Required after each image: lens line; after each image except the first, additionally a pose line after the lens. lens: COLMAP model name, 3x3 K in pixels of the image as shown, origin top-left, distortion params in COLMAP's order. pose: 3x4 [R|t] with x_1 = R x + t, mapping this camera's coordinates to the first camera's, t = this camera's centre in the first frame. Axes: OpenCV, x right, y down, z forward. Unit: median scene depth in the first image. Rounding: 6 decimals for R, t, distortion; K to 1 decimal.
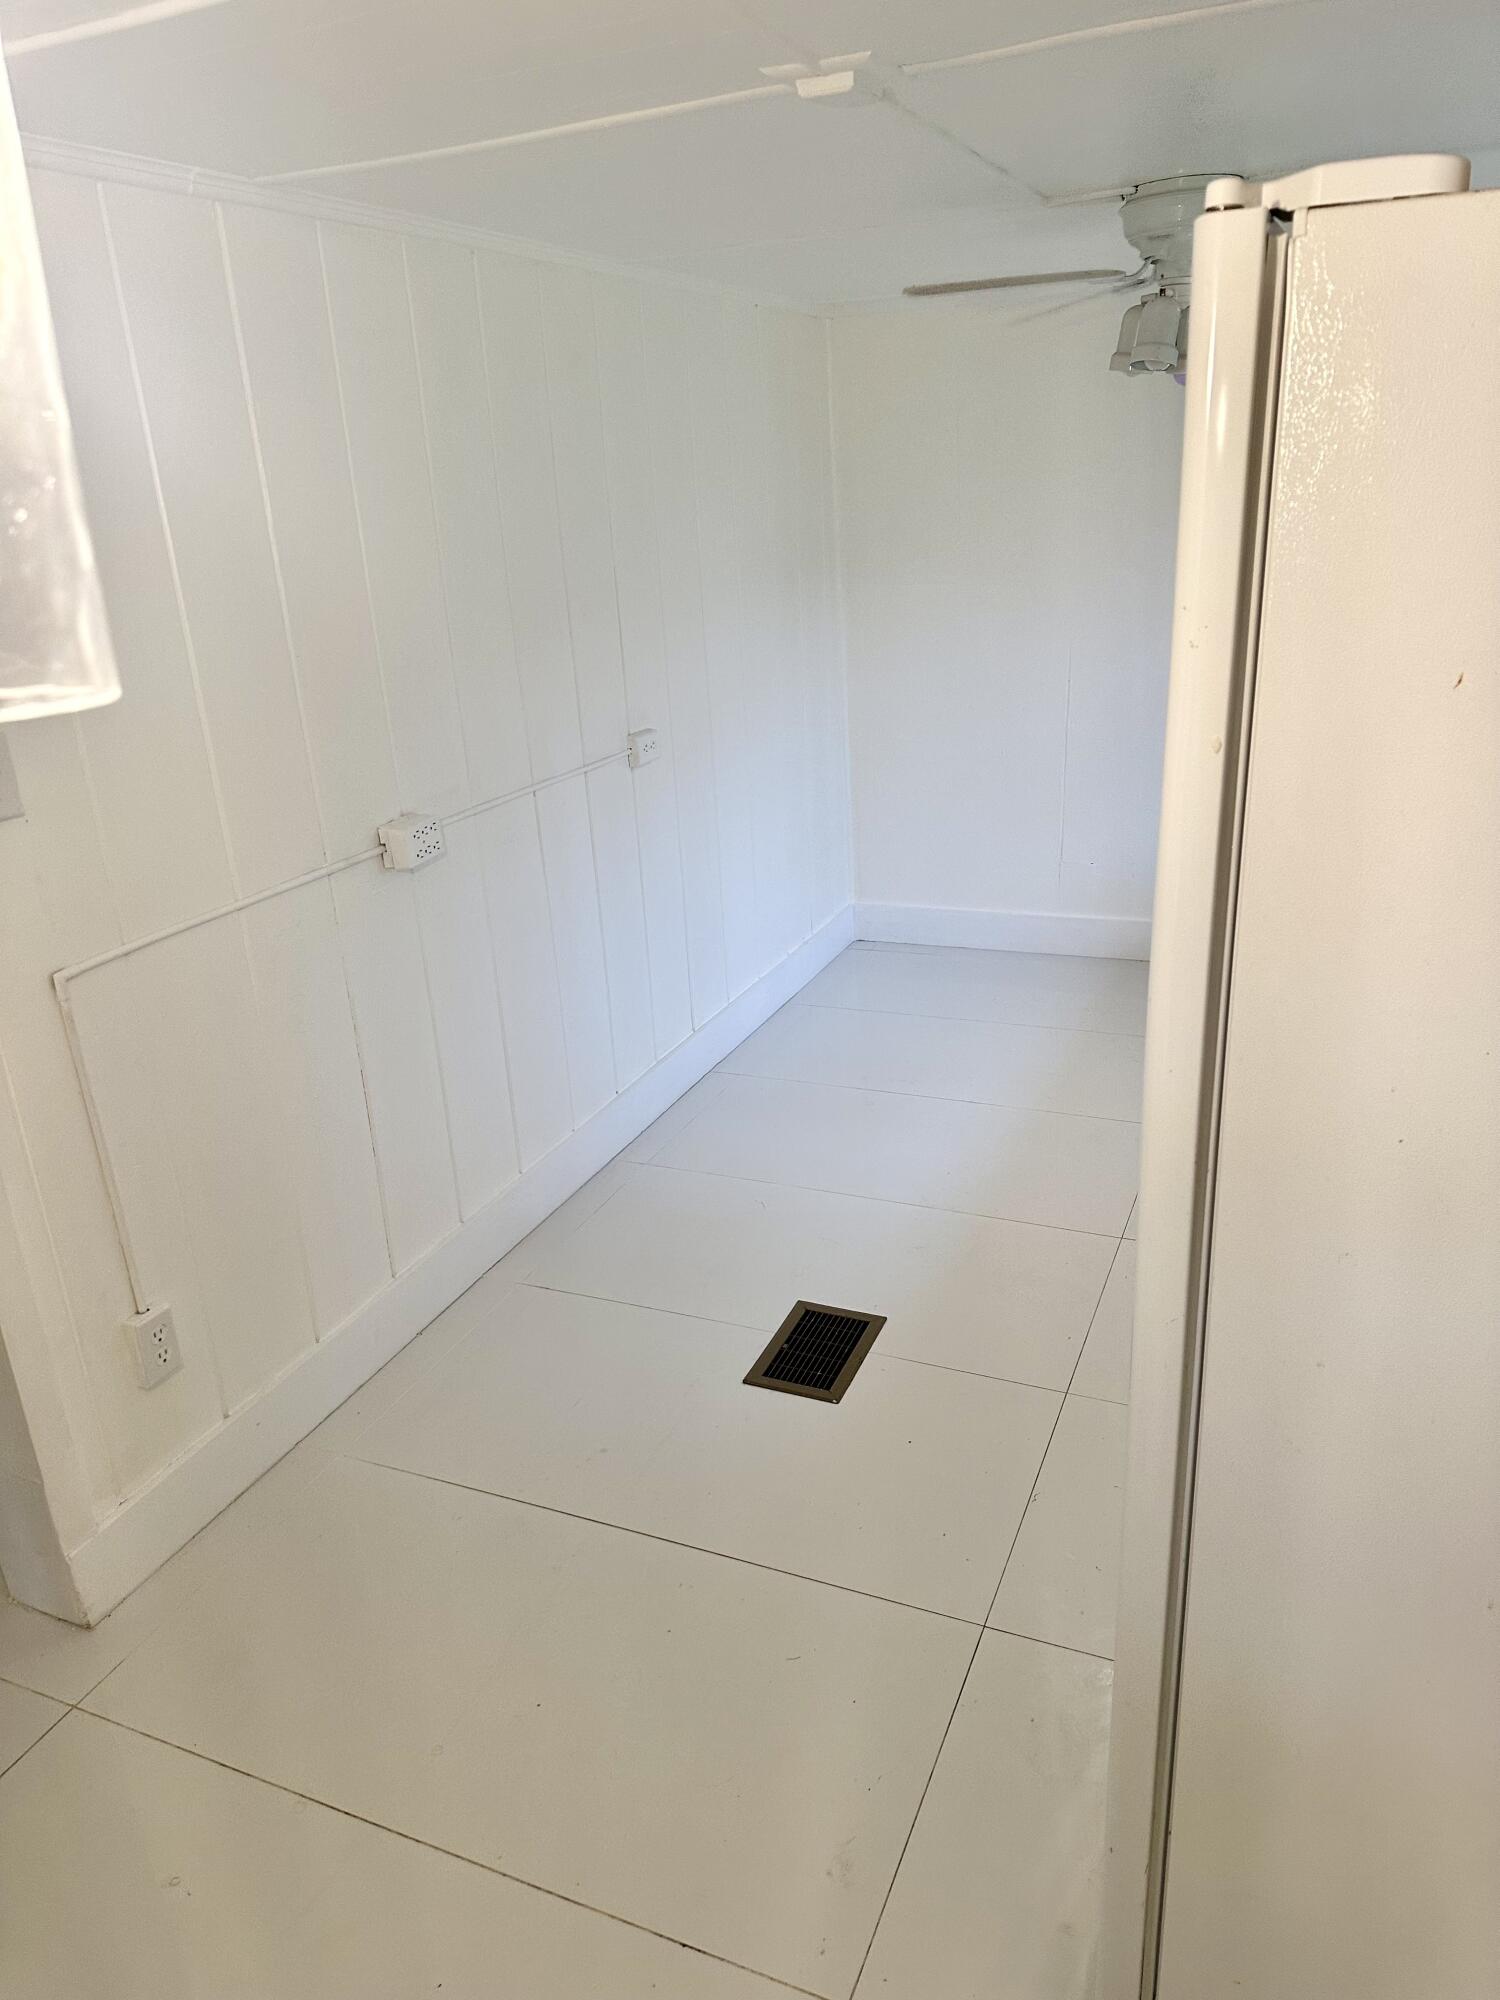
lens RADIAL K [[1384.4, 0, 750.0], [0, 1384.4, 1000.0], [0, 0, 1]] dist [0.158314, -0.250343]
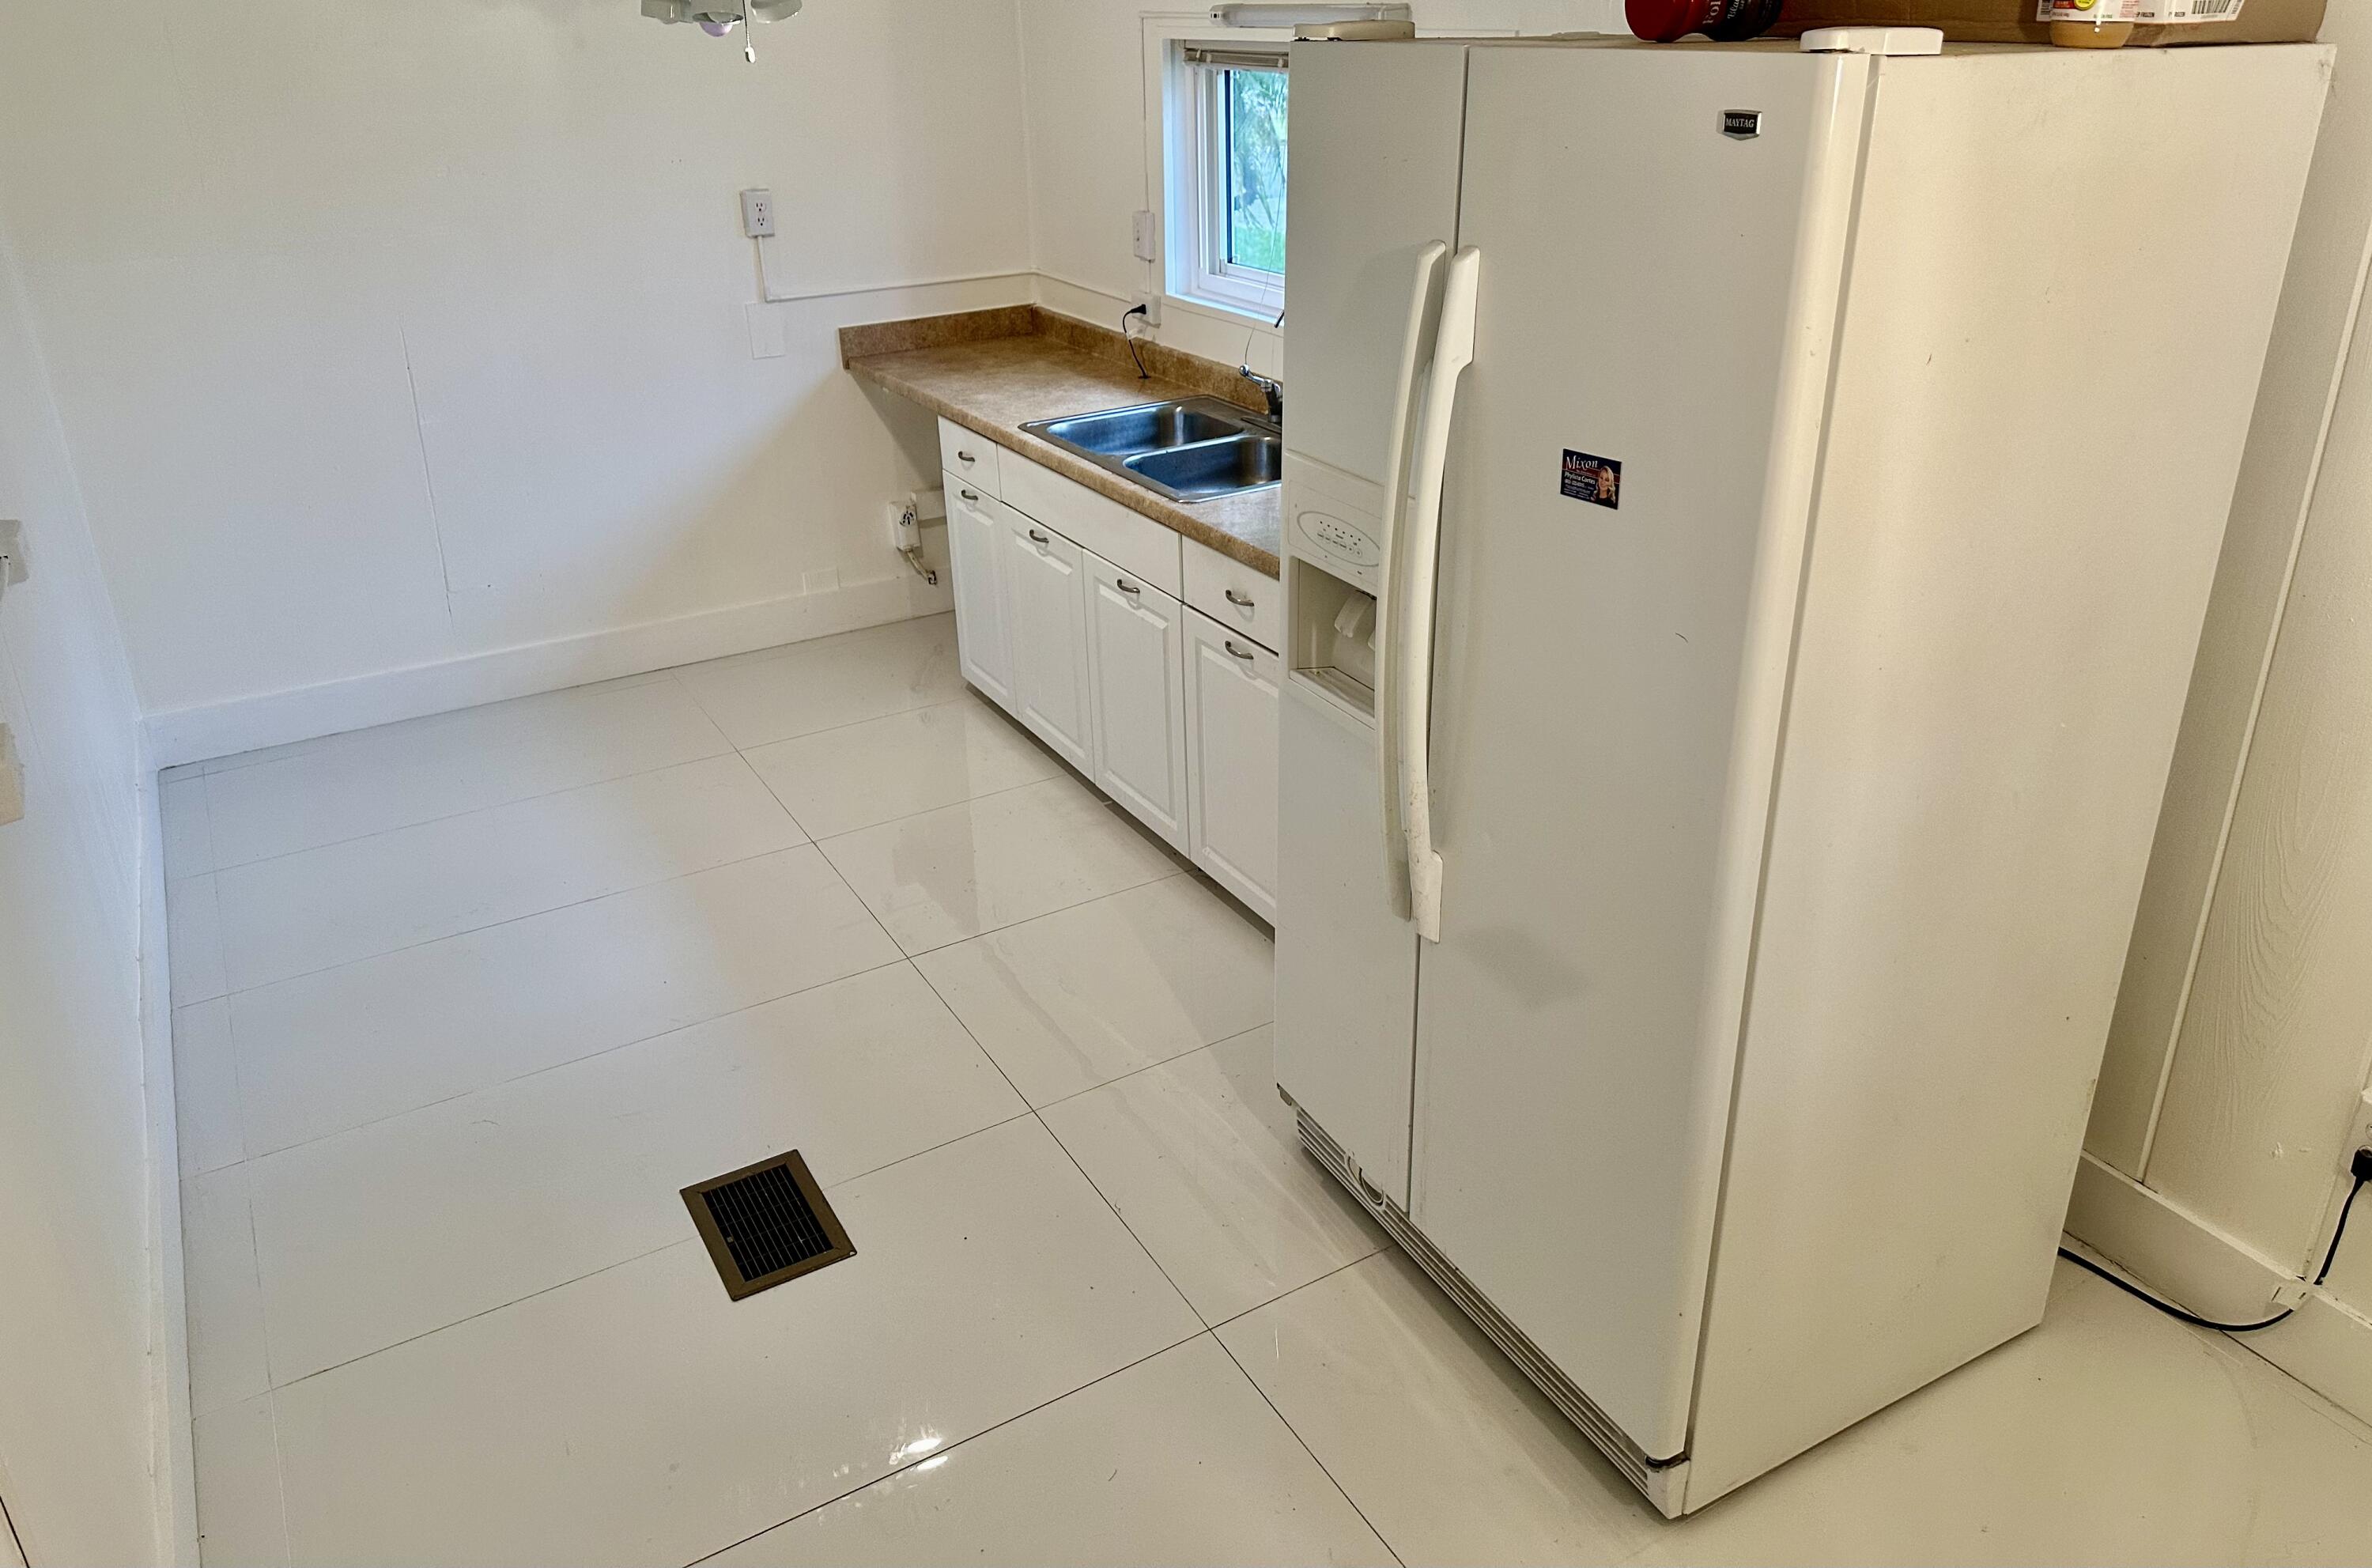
lens RADIAL K [[1633.8, 0, 1196.4], [0, 1633.8, 684.6], [0, 0, 1]] dist [0.165624, -0.388931]
pose [[0.582272, -0.274323, 0.765315, -0.450437], [0.267775, 0.953539, 0.138060, -0.110193], [-0.767630, 0.124544, 0.628675, 0.164876]]
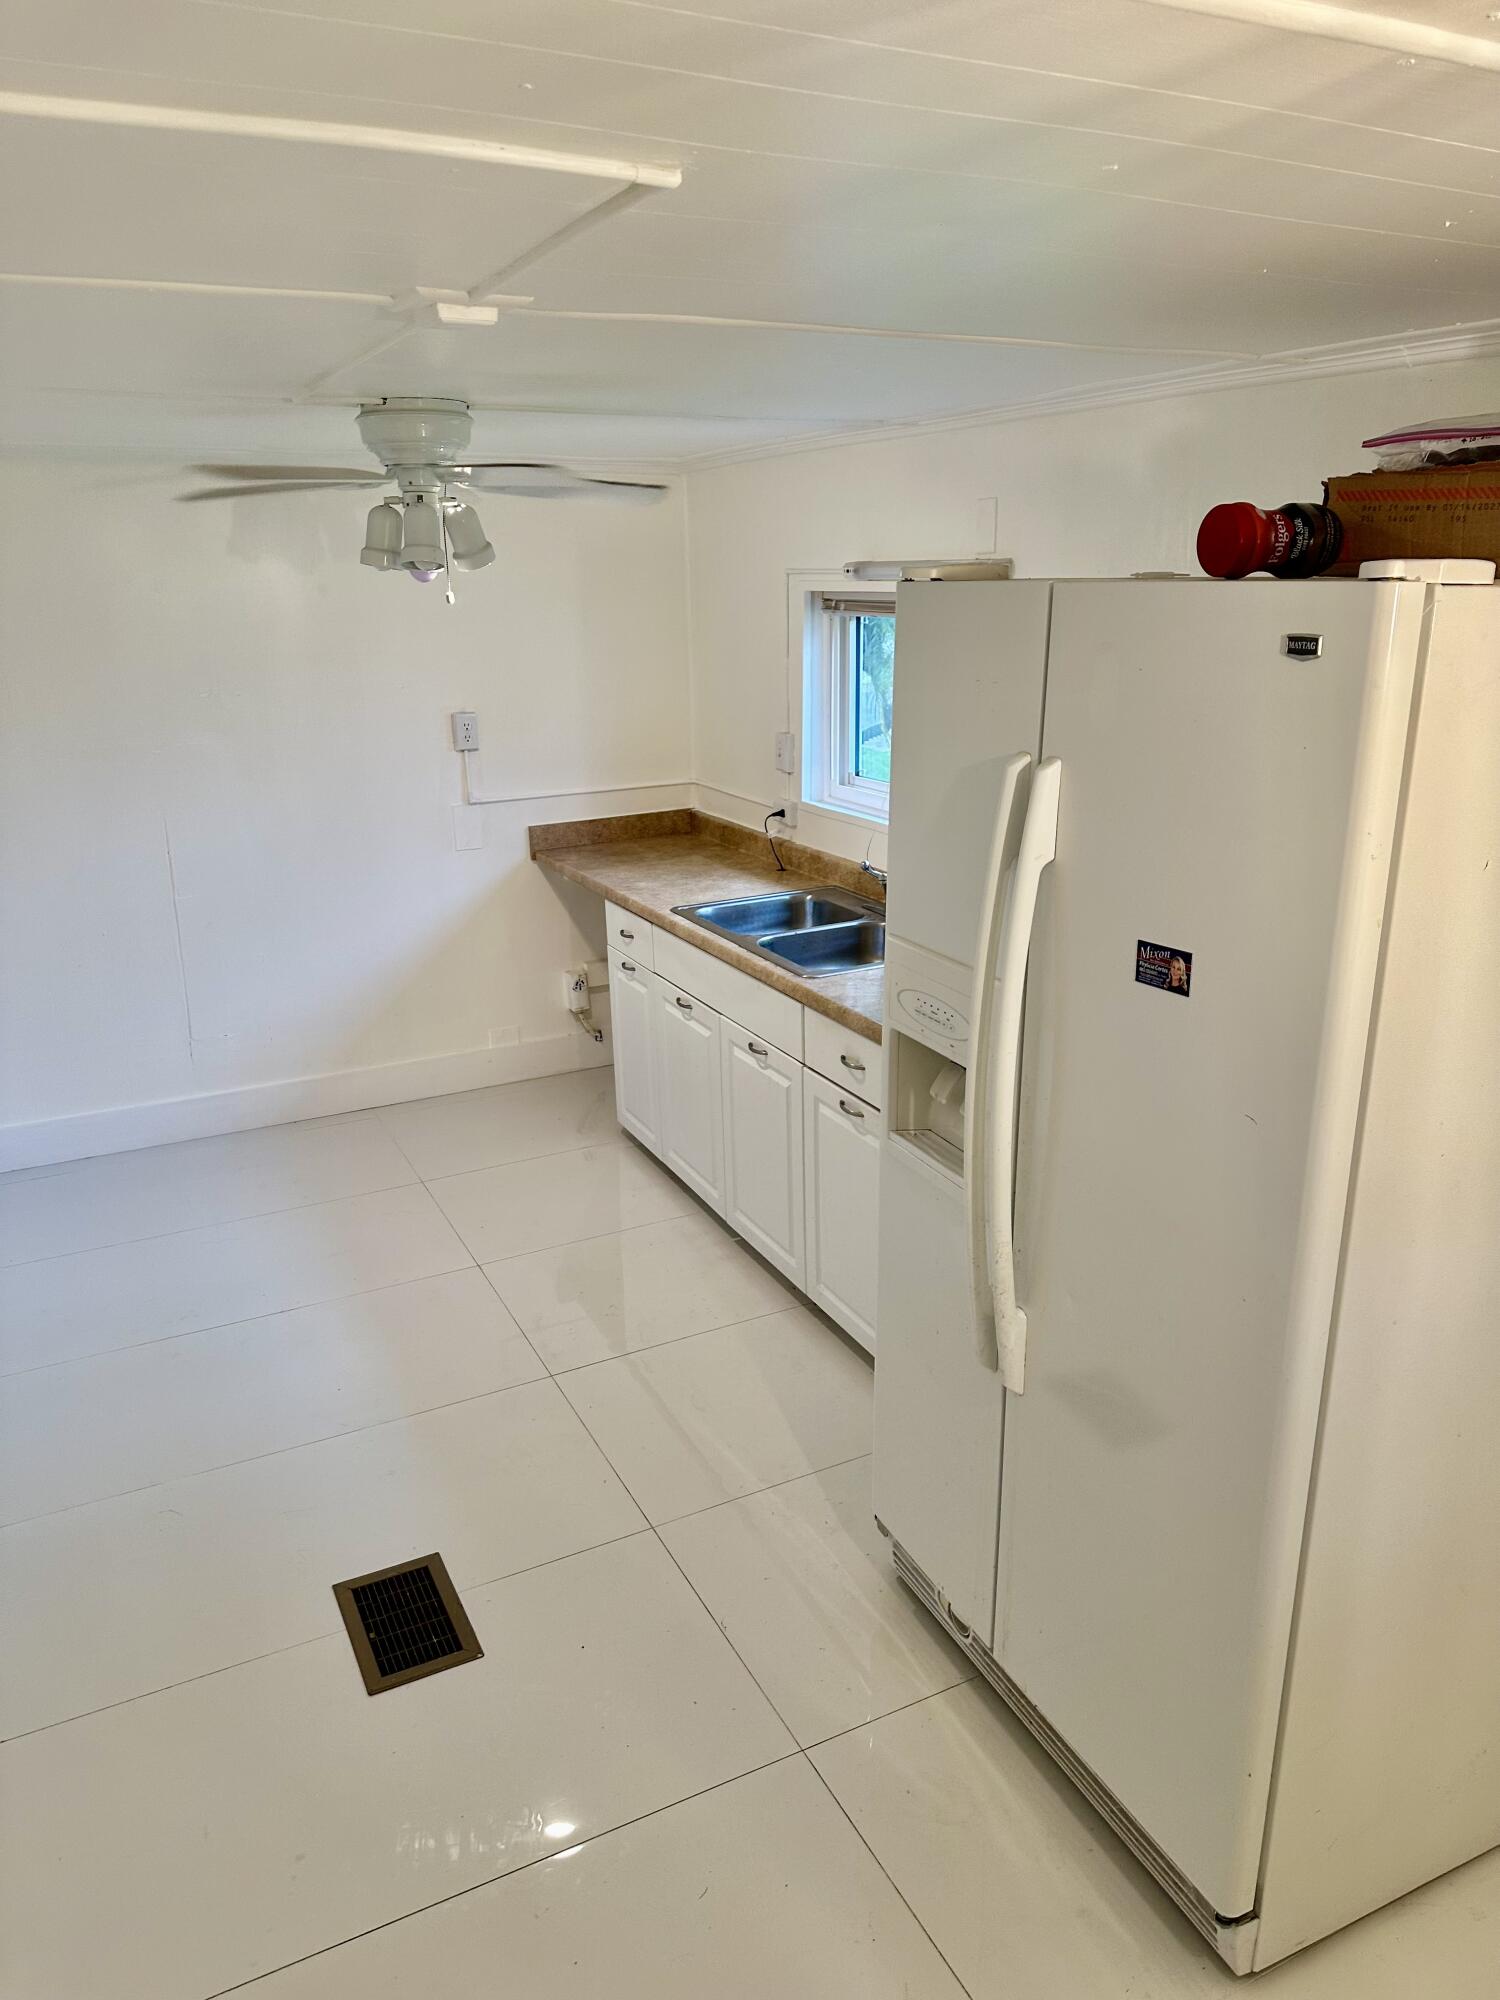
lens RADIAL K [[1375.1, 0, 750.0], [0, 1375.1, 1000.0], [0, 0, 1]] dist [0.147104, -0.335402]
pose [[0.636488, -0.188494, 0.747899, -0.397257], [0.247588, 0.968292, 0.033335, -0.106166], [-0.730468, 0.163954, 0.662975, 0.183046]]
